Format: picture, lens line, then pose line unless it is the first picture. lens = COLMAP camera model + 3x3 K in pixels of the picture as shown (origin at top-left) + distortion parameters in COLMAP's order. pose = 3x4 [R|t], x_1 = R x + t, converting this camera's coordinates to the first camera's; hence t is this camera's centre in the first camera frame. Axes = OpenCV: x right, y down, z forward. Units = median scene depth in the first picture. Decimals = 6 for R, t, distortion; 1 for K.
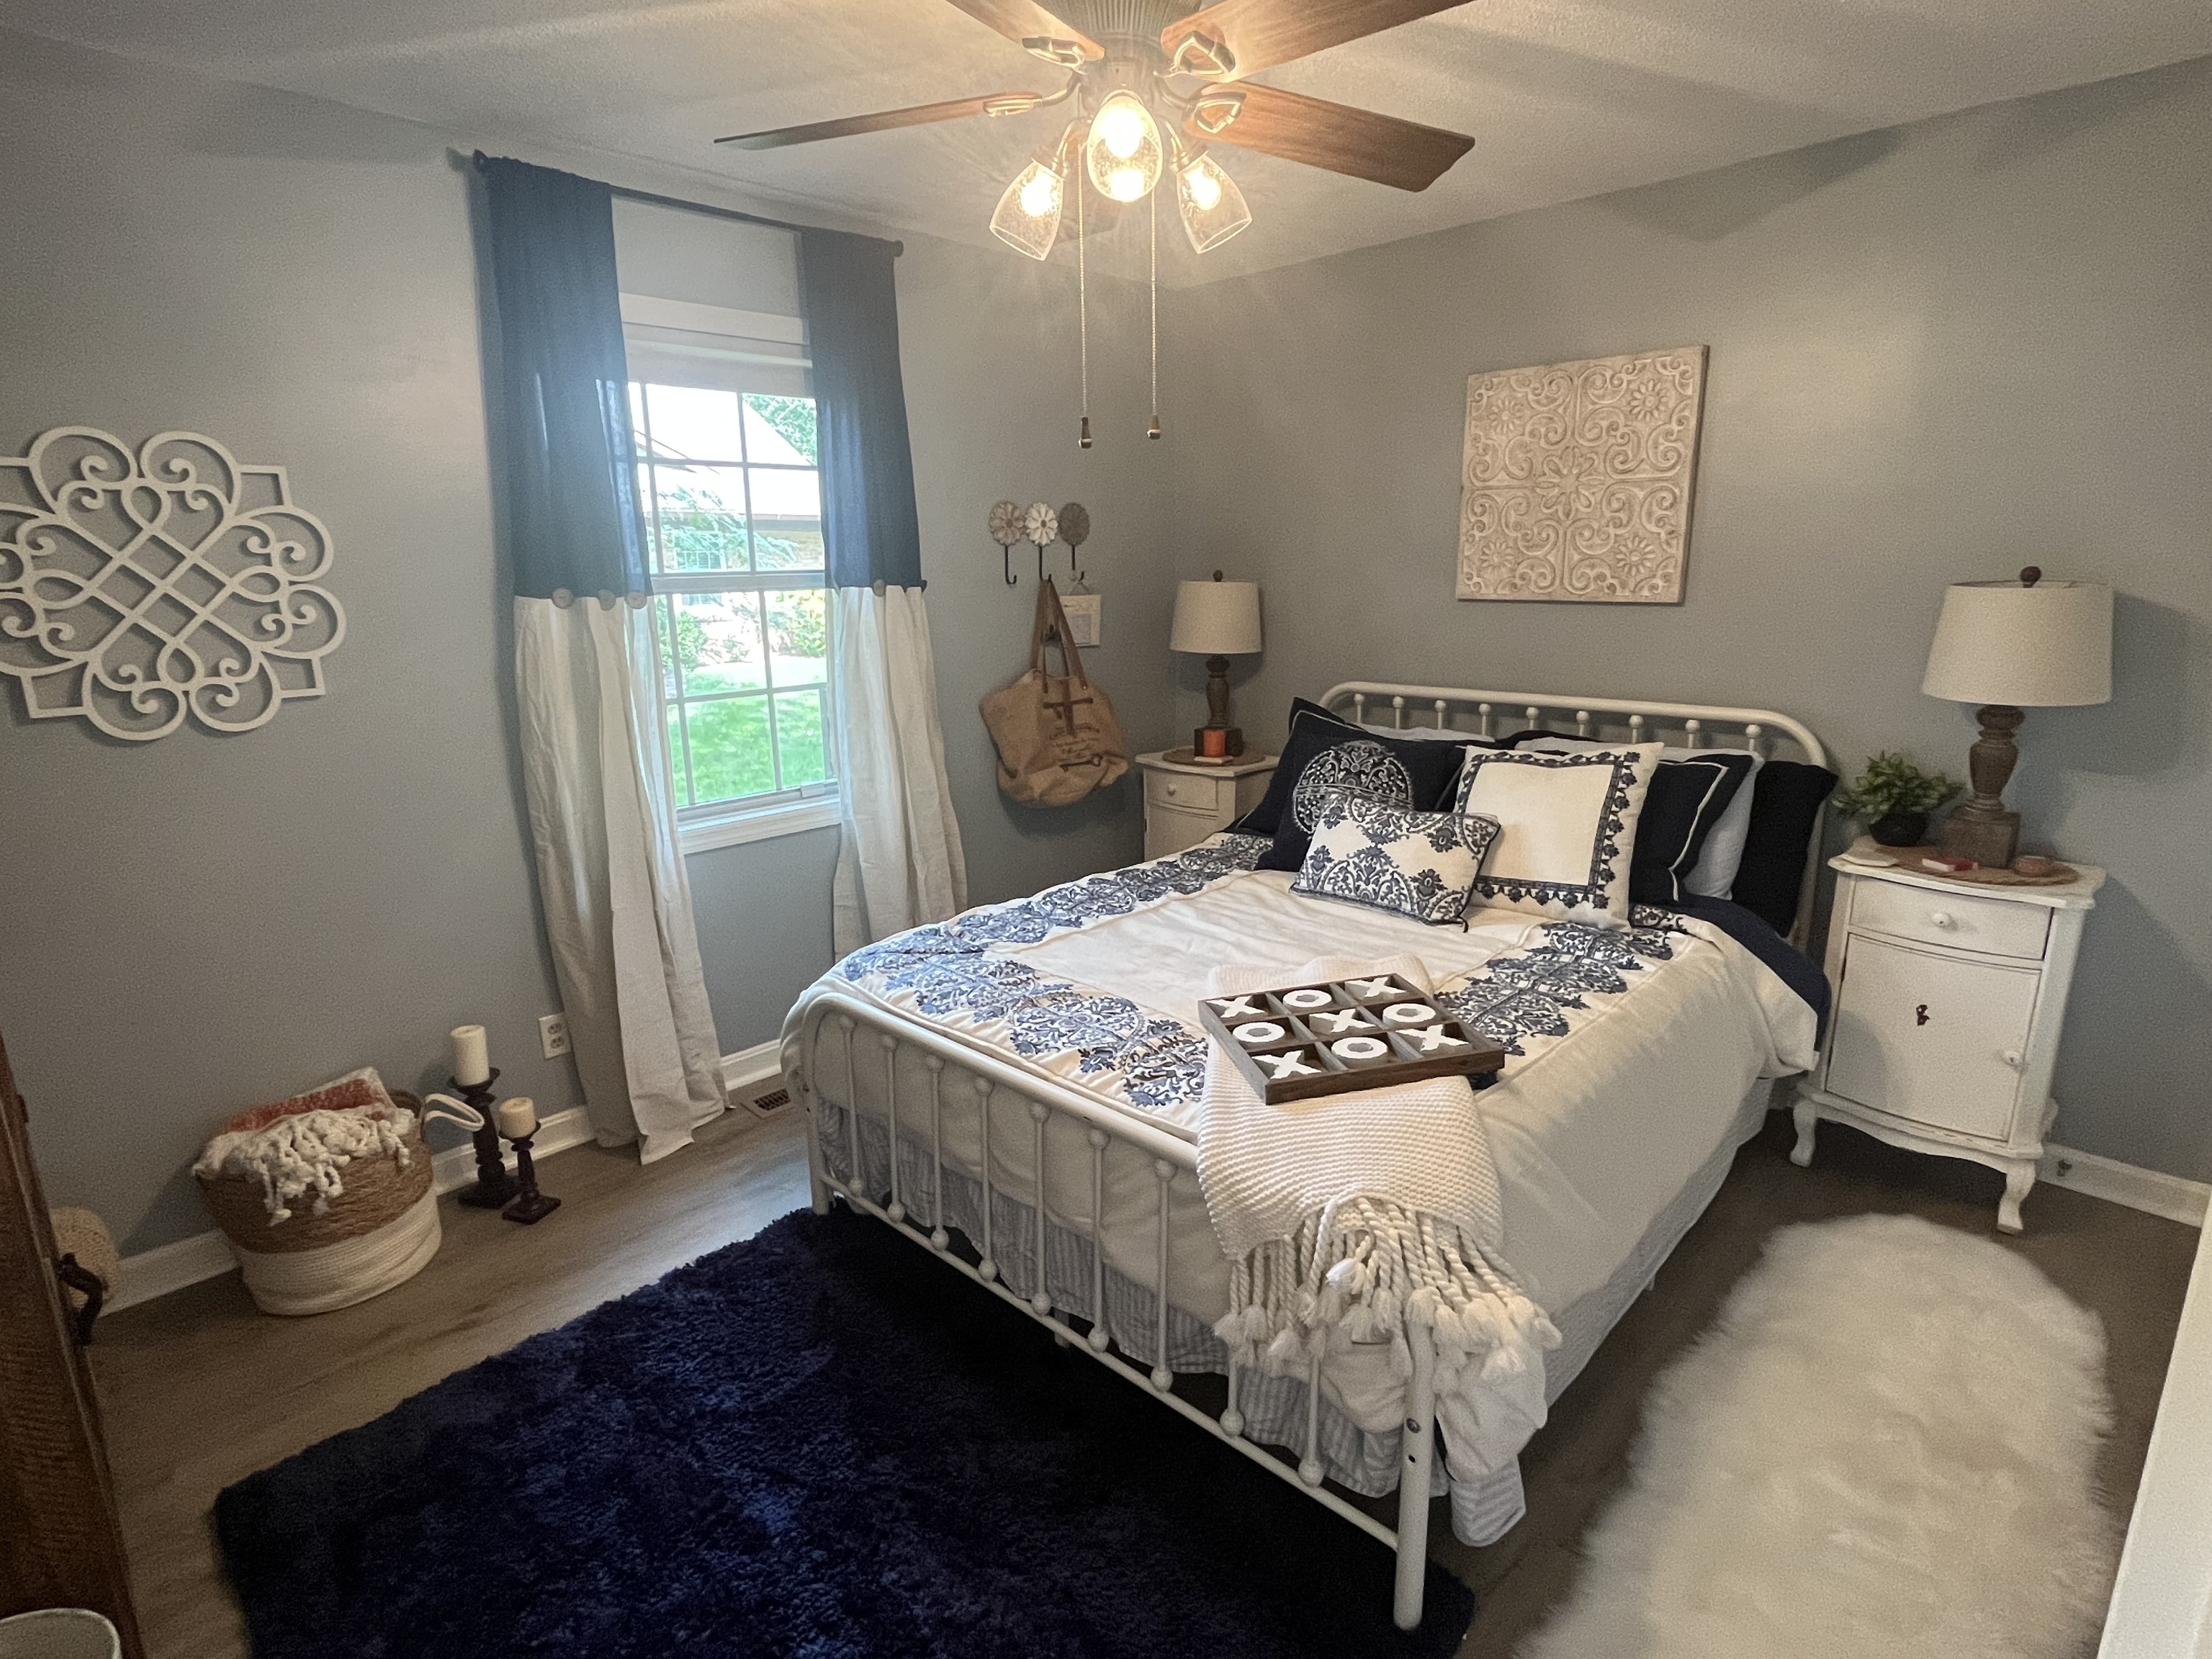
lens RADIAL K [[1121.4, 0, 1109.4], [0, 1121.4, 822.8], [0, 0, 1]] dist [-0.000195, 0.000354]
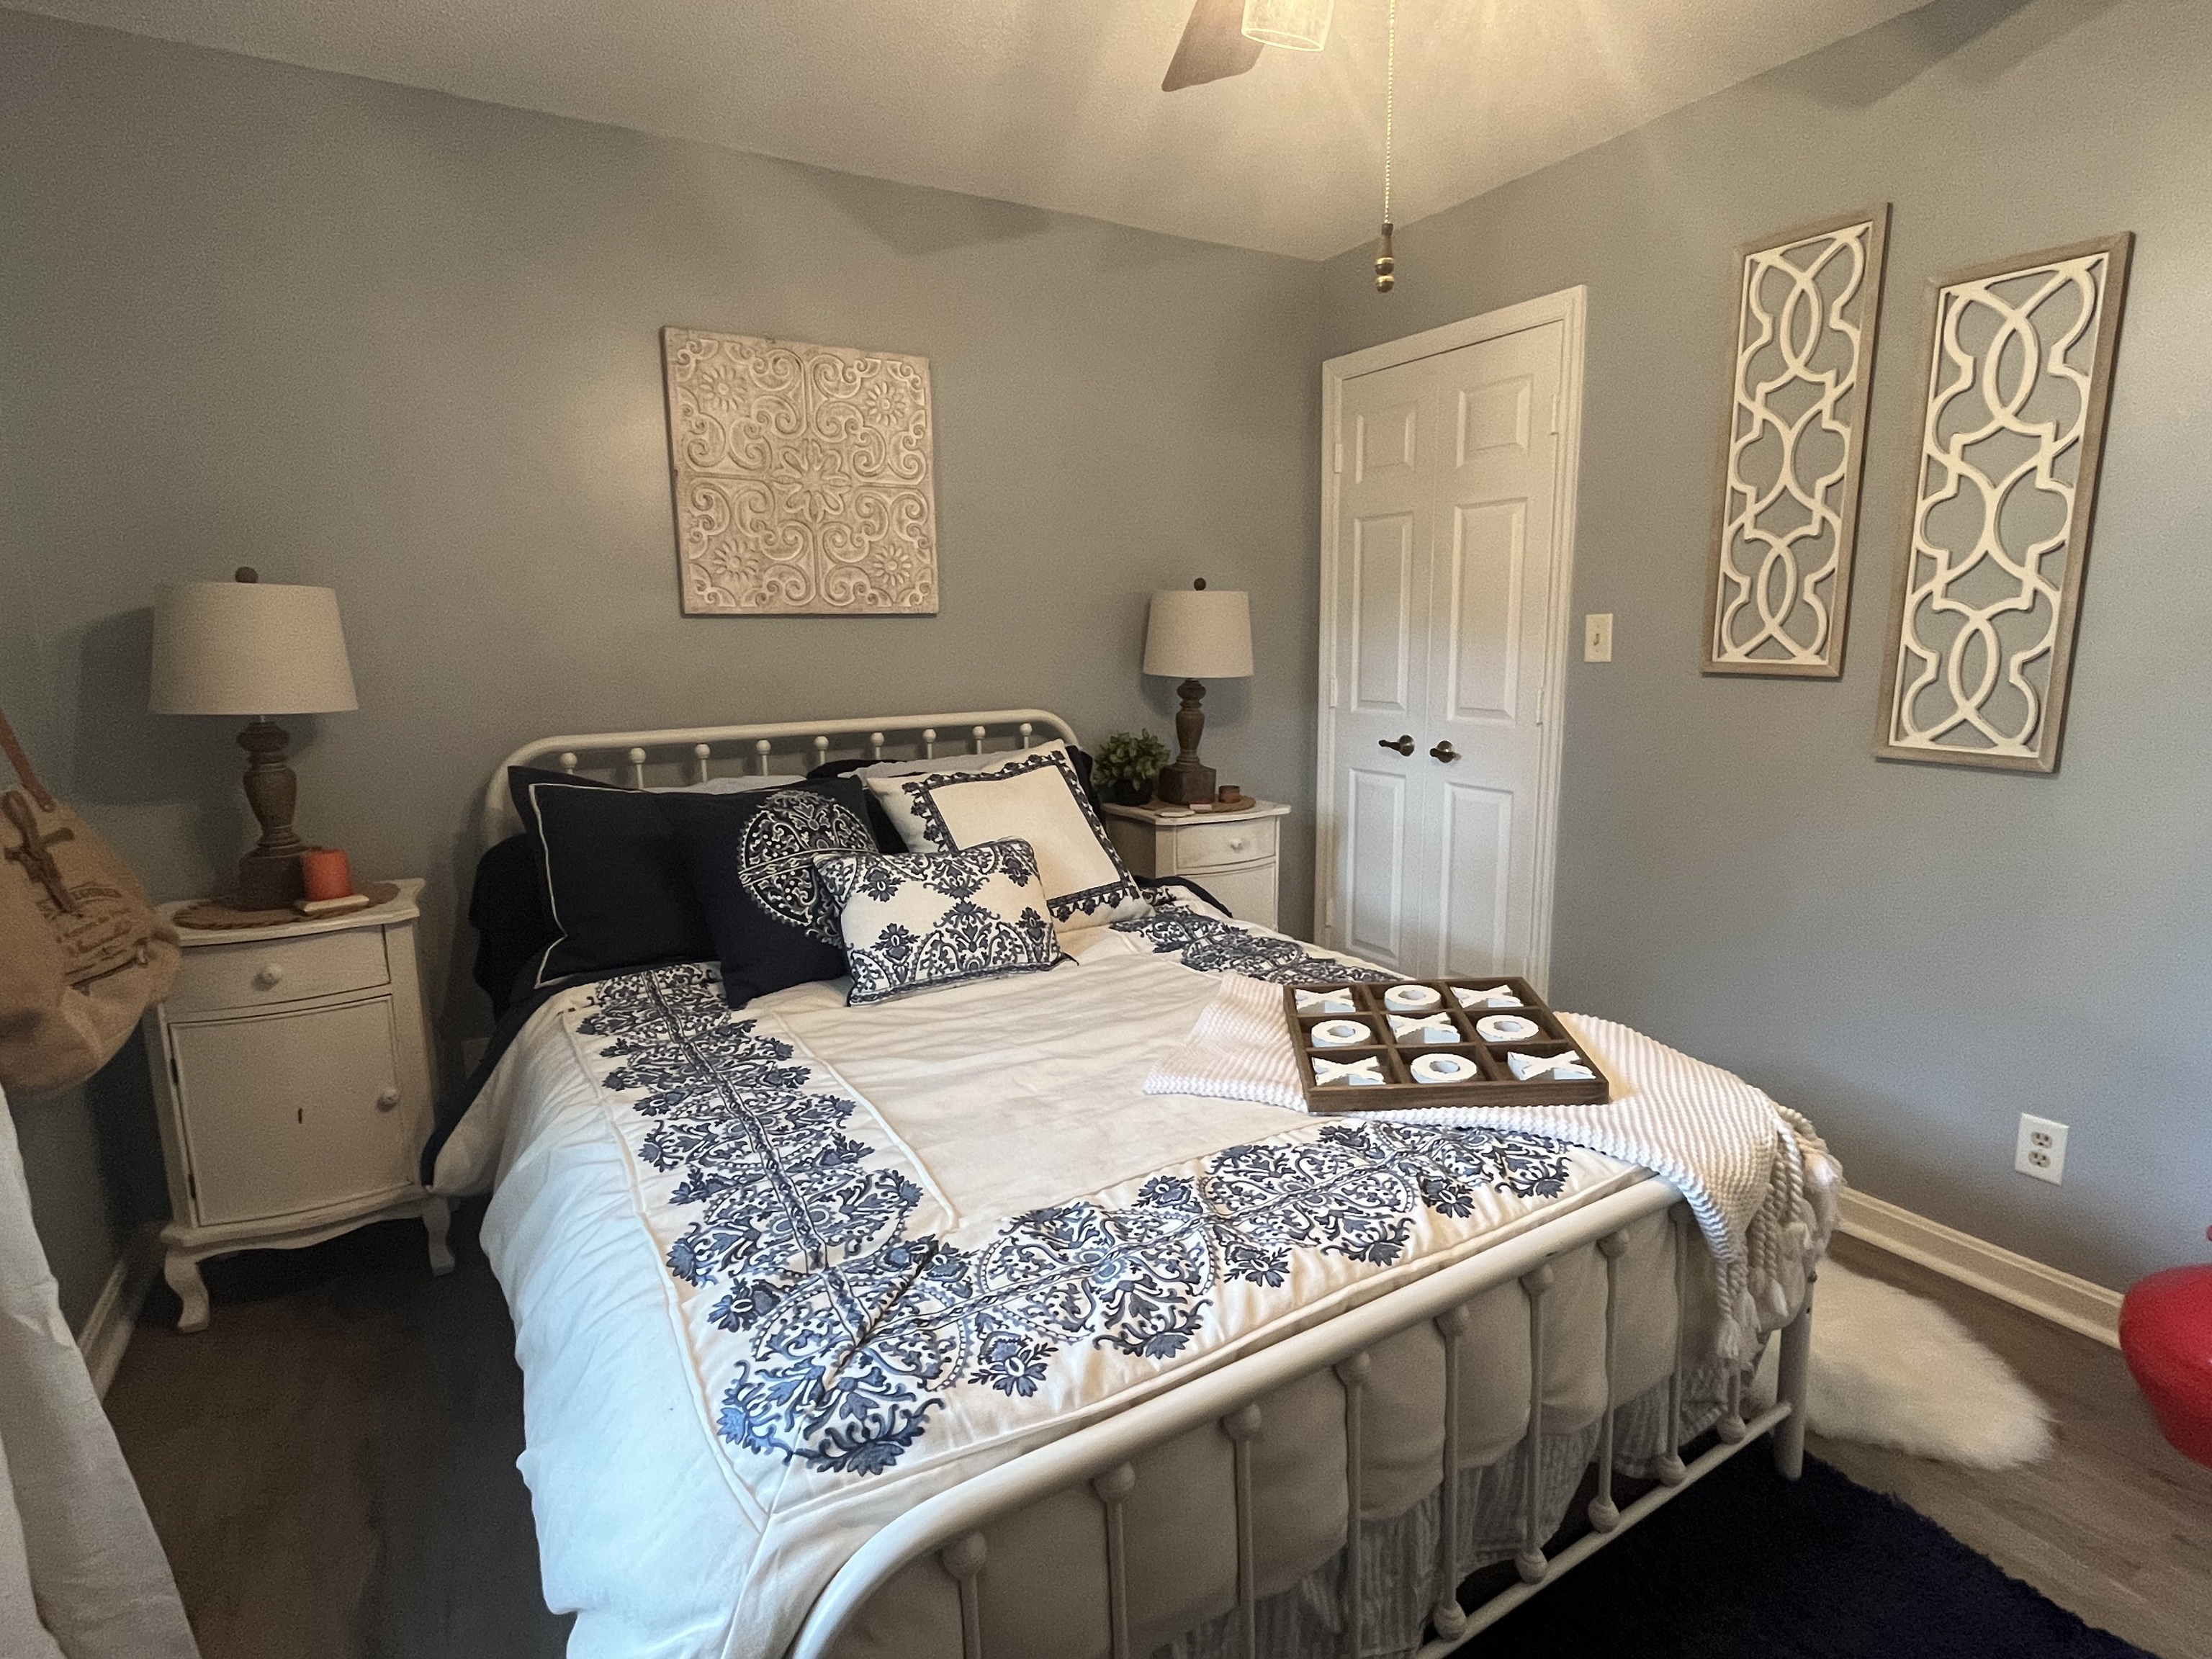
lens RADIAL K [[1121.4, 0, 1109.4], [0, 1121.4, 822.8], [0, 0, 1]] dist [-0.000195, 0.000354]
pose [[0.260227, -0.154176, 0.953159, -0.444662], [0.231820, 0.968271, 0.093330, -0.076676], [-0.937305, 0.196674, 0.287711, 0.628881]]
